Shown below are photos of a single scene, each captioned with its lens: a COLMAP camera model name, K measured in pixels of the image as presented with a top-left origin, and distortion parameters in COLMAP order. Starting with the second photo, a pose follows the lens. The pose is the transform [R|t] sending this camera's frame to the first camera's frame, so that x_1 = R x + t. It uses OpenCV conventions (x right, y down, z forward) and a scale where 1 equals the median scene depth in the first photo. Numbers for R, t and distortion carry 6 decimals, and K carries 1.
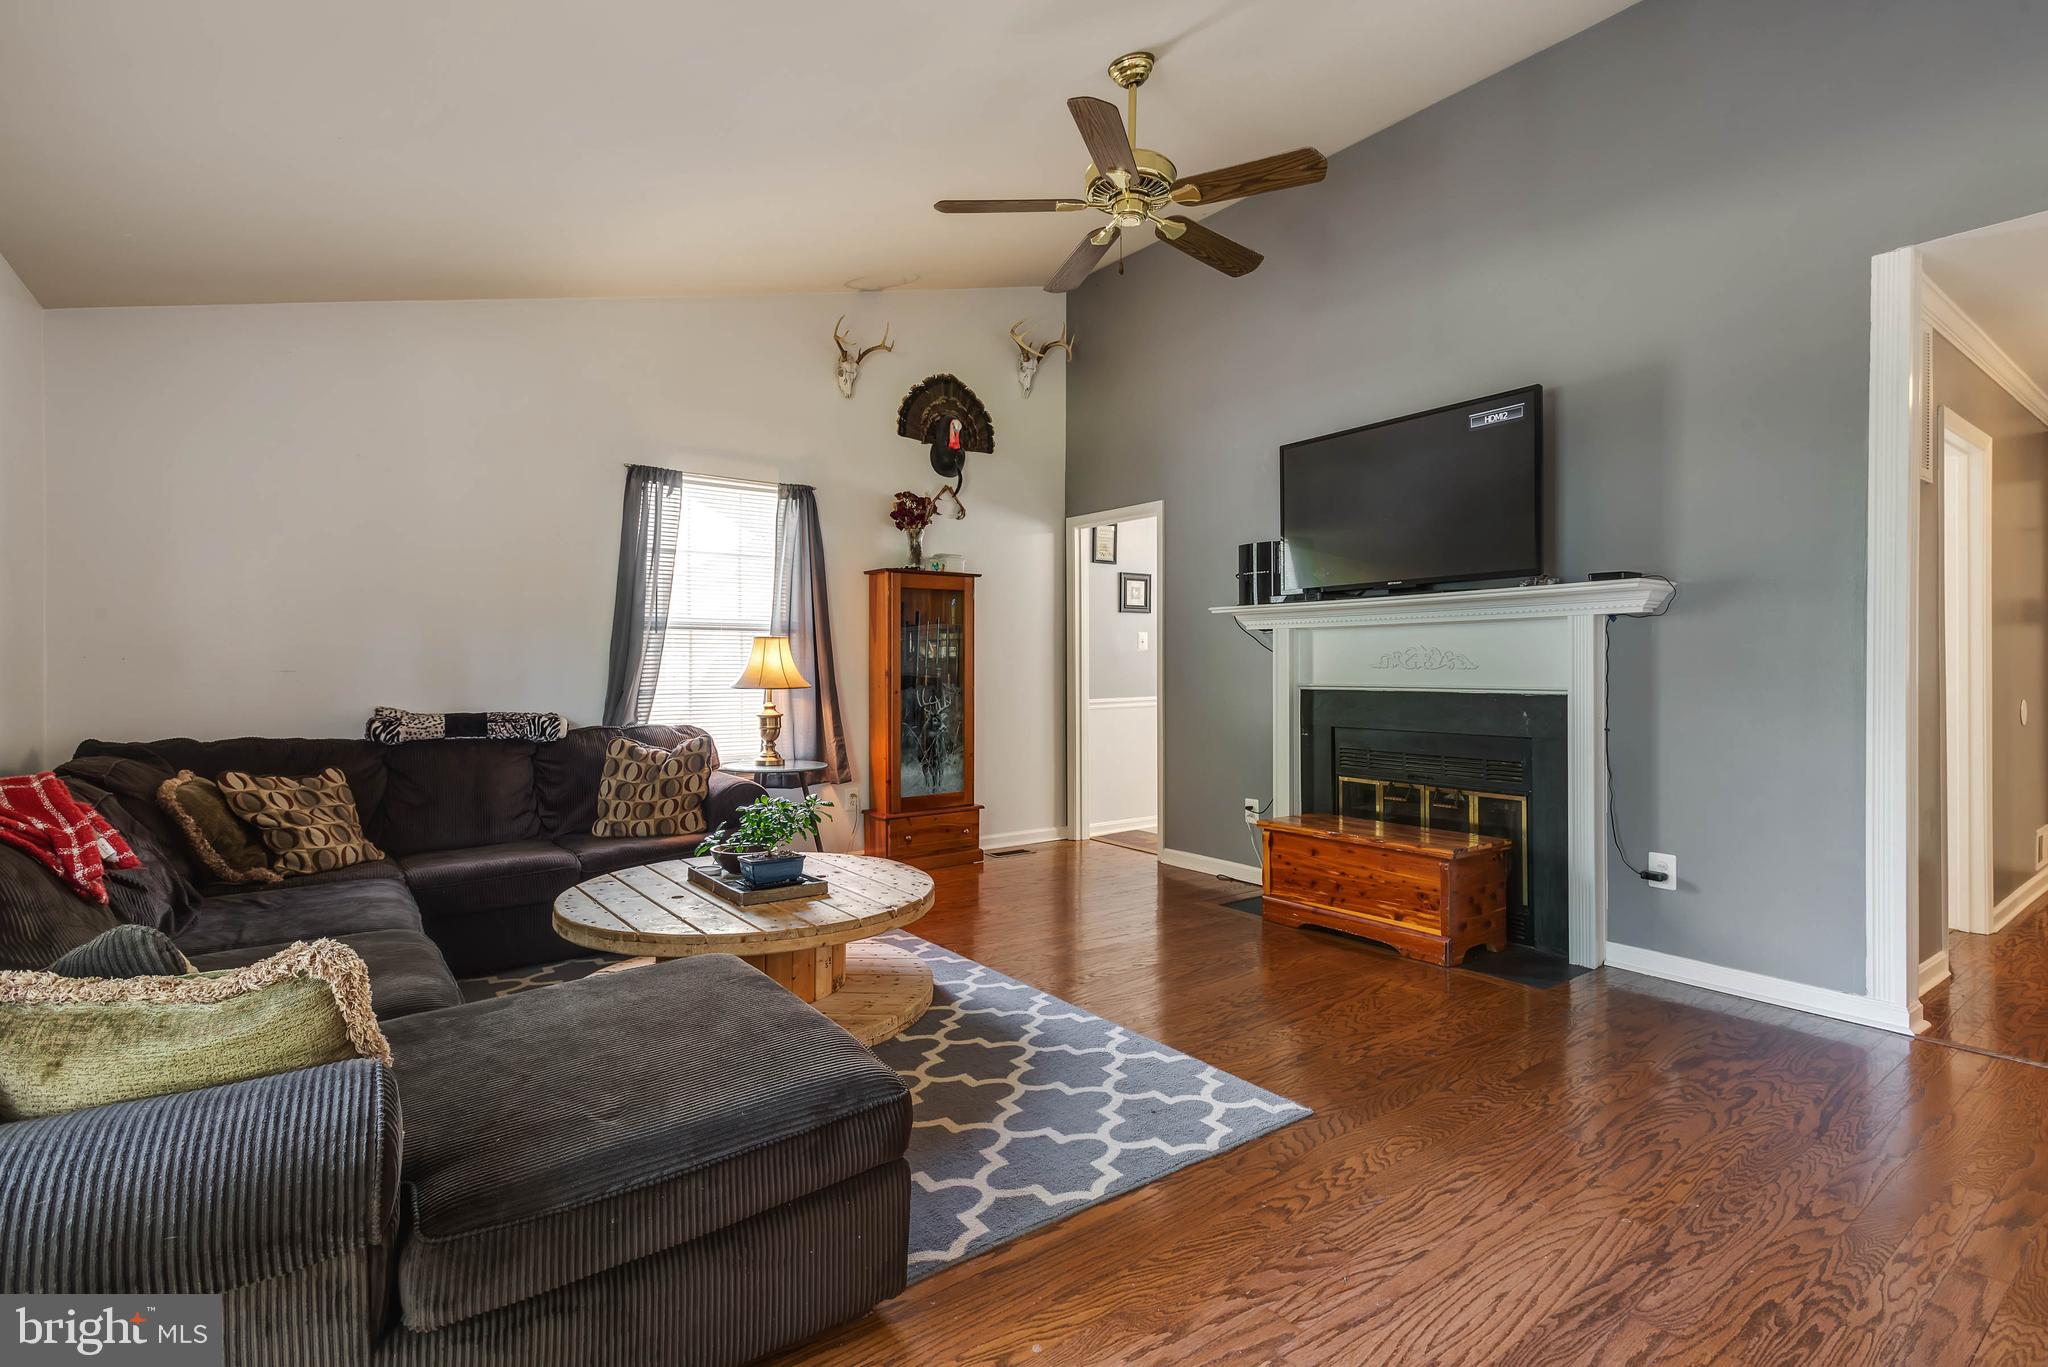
lens RADIAL K [[973.5, 0, 1042.0], [0, 973.5, 668.5], [0, 0, 1]] dist [0.011005, 0.000100]
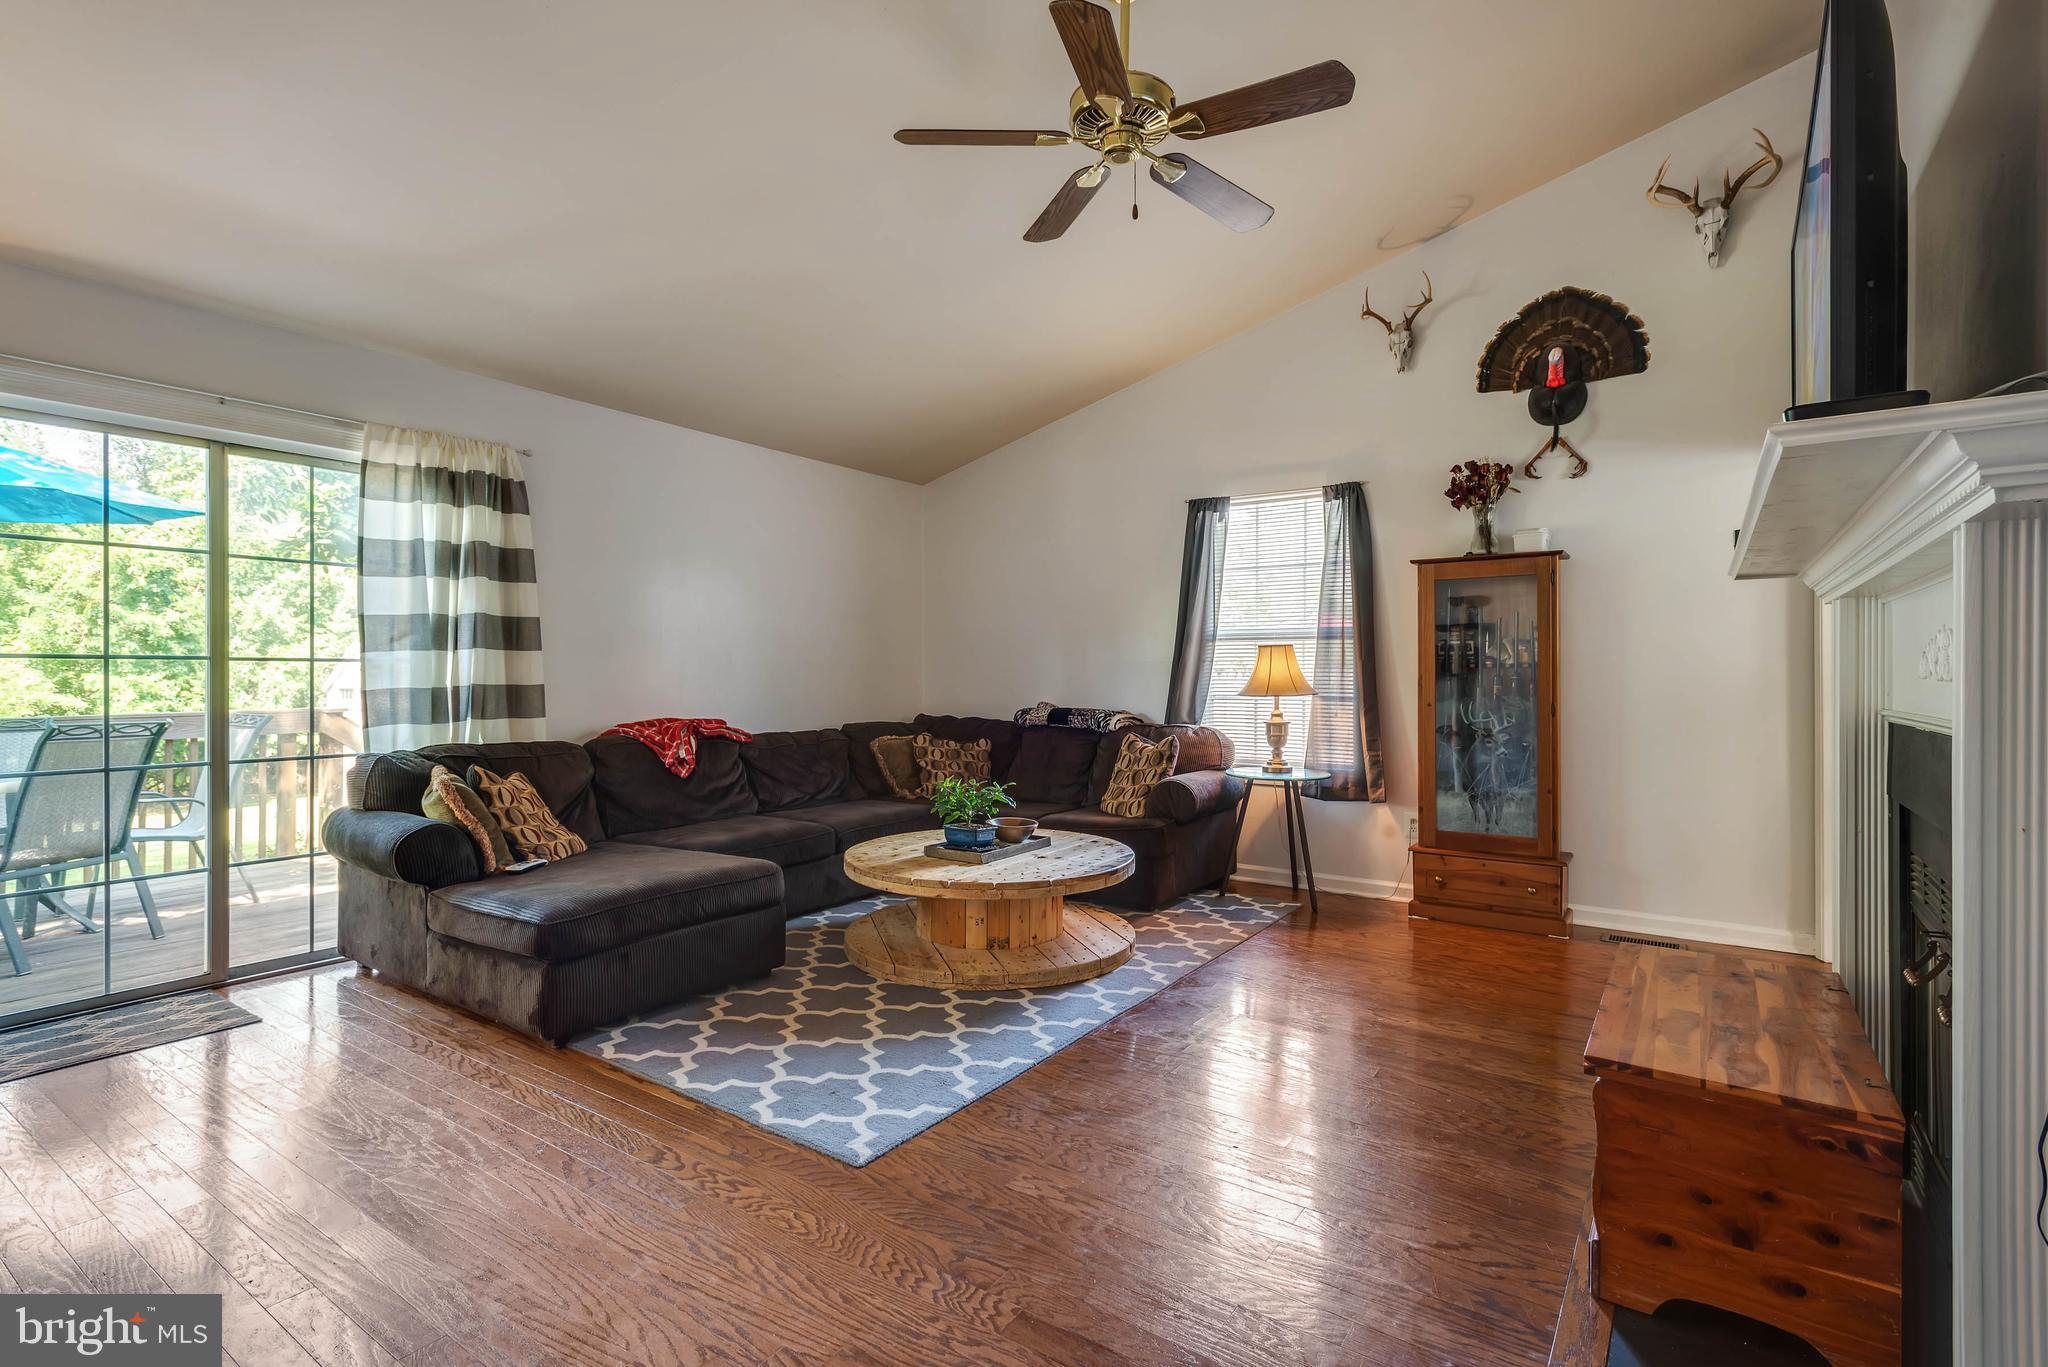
lens RADIAL K [[973.5, 0, 1021.8], [0, 973.5, 676.5], [0, 0, 1]] dist [0.011005, 0.000100]
pose [[0.303781, 0.002228, -0.952739, 0.918674], [-0.002487, 0.999996, 0.001546, -0.000582], [0.952739, 0.001900, 0.303785, 0.674604]]
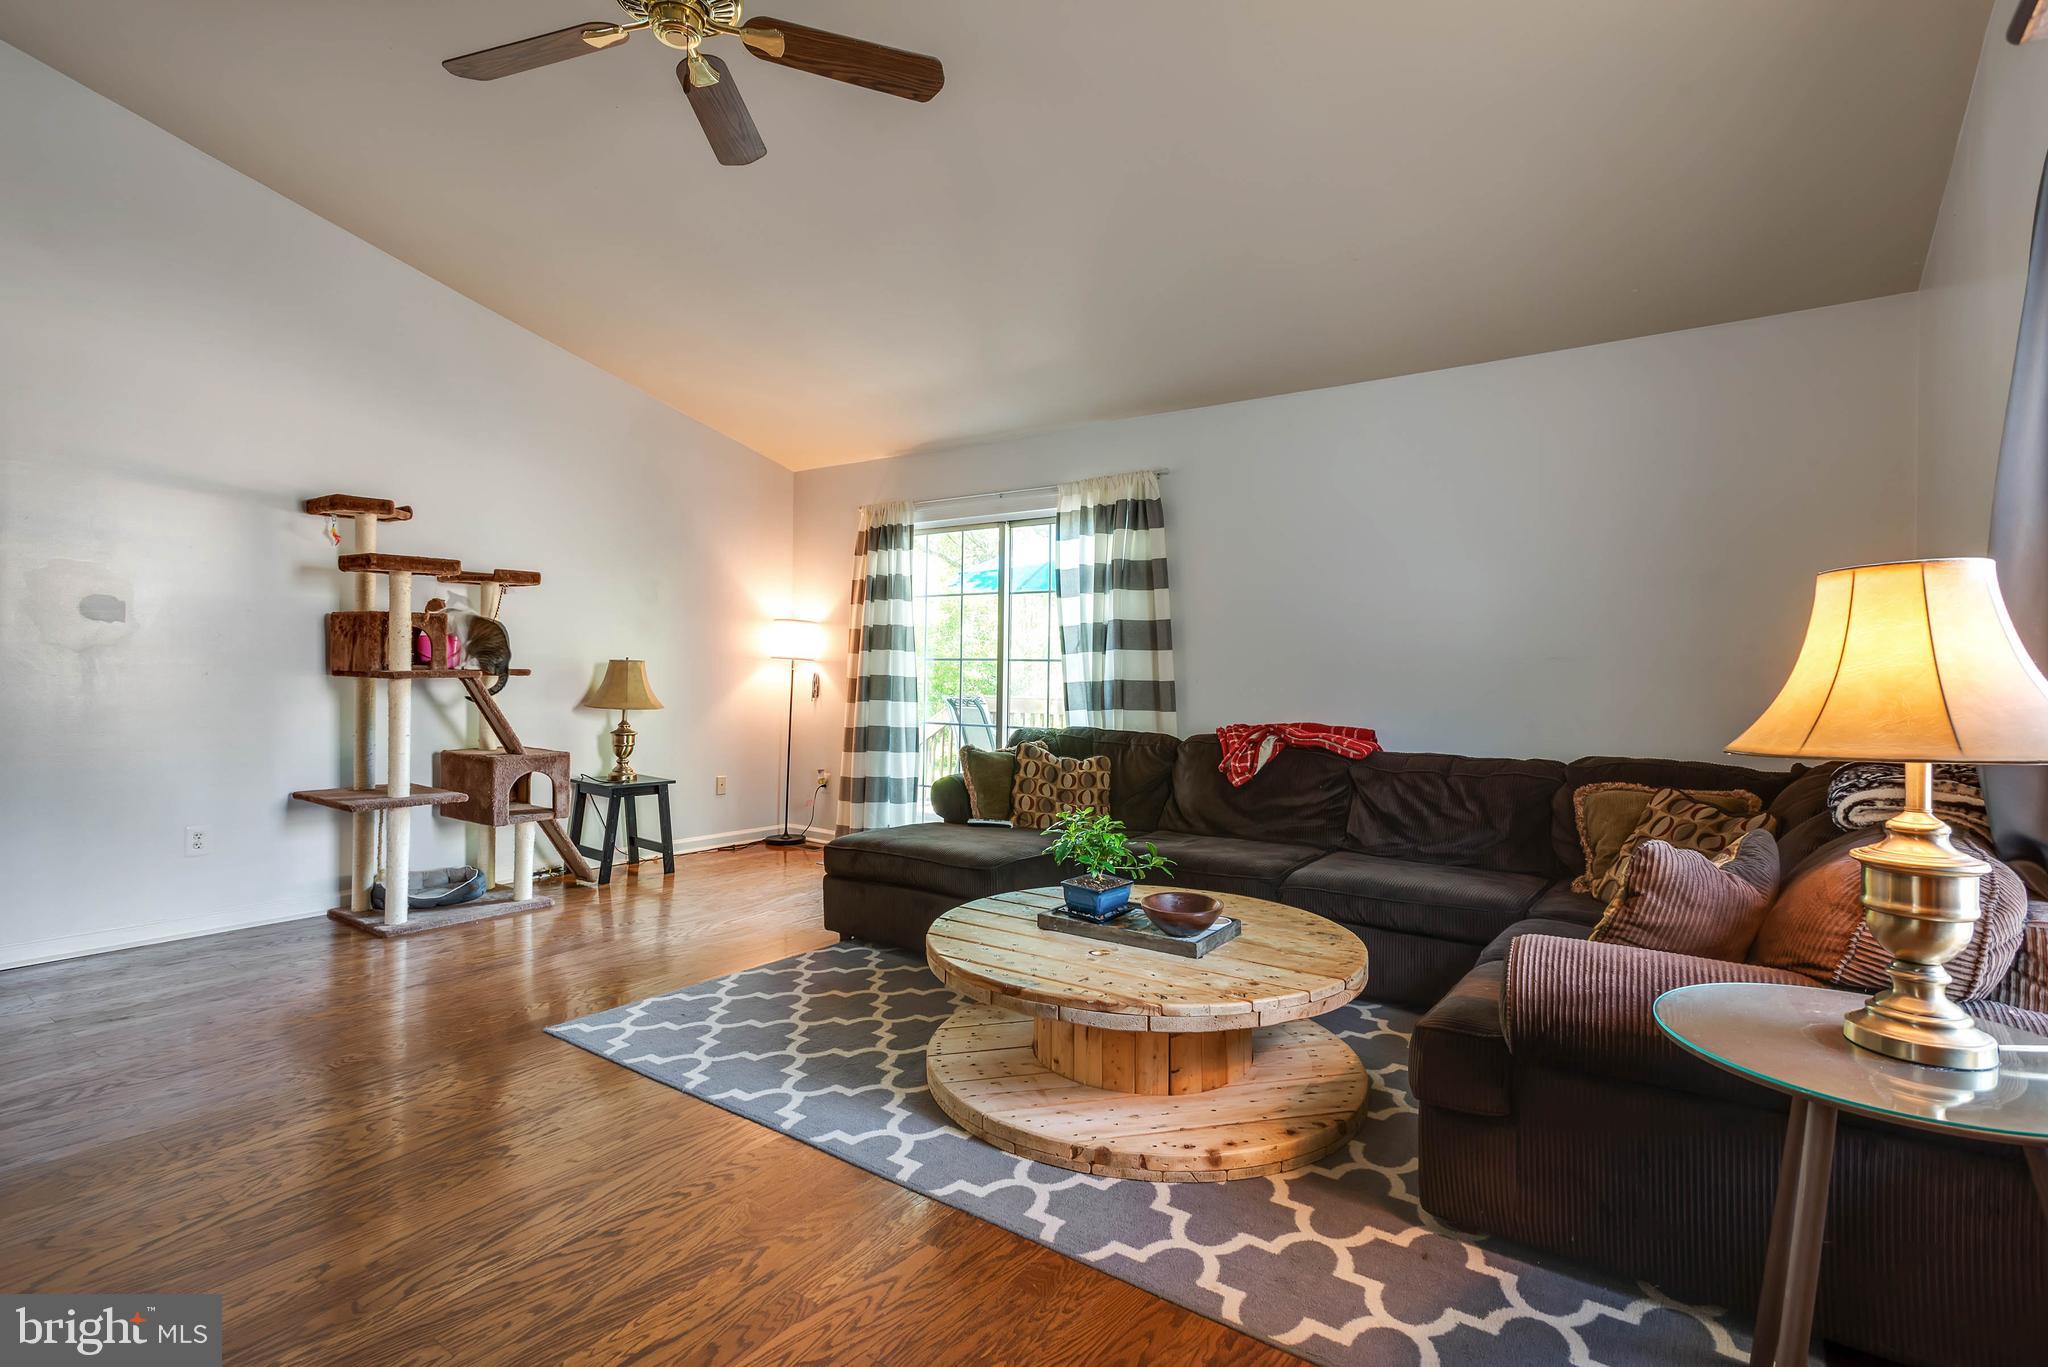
lens RADIAL K [[973.5, 0, 1021.6], [0, 973.5, 677.1], [0, 0, 1]] dist [0.011005, 0.000100]
pose [[-0.957601, -0.009717, -0.287935, 0.048368], [-0.012932, 0.999873, 0.009268, -0.003072], [0.287809, 0.012598, -0.957605, 1.810744]]
